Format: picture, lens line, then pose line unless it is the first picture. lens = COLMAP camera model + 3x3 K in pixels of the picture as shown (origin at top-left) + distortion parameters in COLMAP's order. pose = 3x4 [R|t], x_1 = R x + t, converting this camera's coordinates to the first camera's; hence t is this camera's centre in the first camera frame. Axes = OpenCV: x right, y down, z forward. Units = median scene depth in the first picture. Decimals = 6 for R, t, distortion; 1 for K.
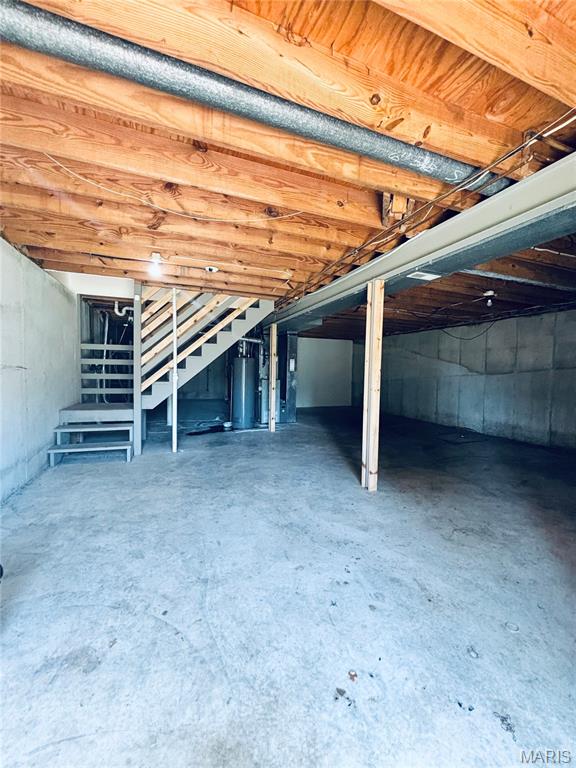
lens RADIAL K [[309.0, 0, 288.0], [0, 309.0, 384.0], [0, 0, 1]] dist [0.000447, 0.000114]
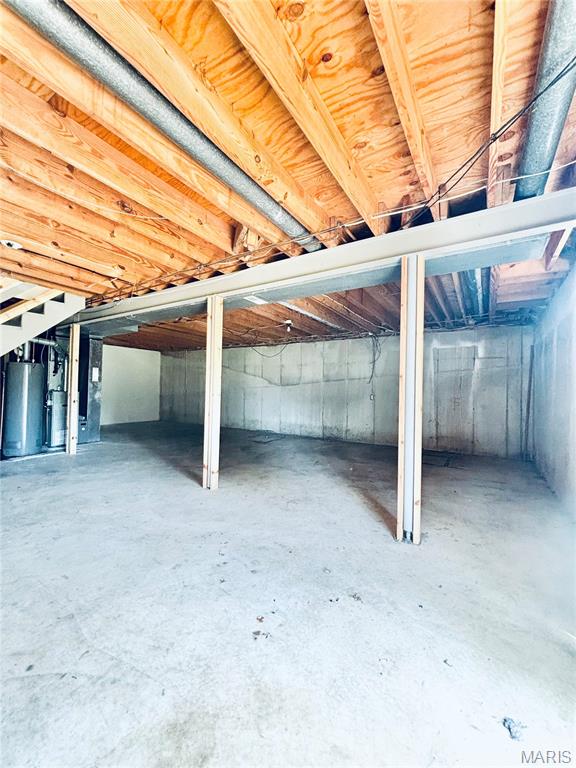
lens RADIAL K [[309.0, 0, 288.0], [0, 309.0, 384.0], [0, 0, 1]] dist [0.000447, 0.000114]
pose [[0.801502, 0.008433, 0.597933, -0.168010], [0.021558, 0.998843, -0.042984, 0.032625], [-0.597604, 0.047342, 0.800393, -0.027019]]
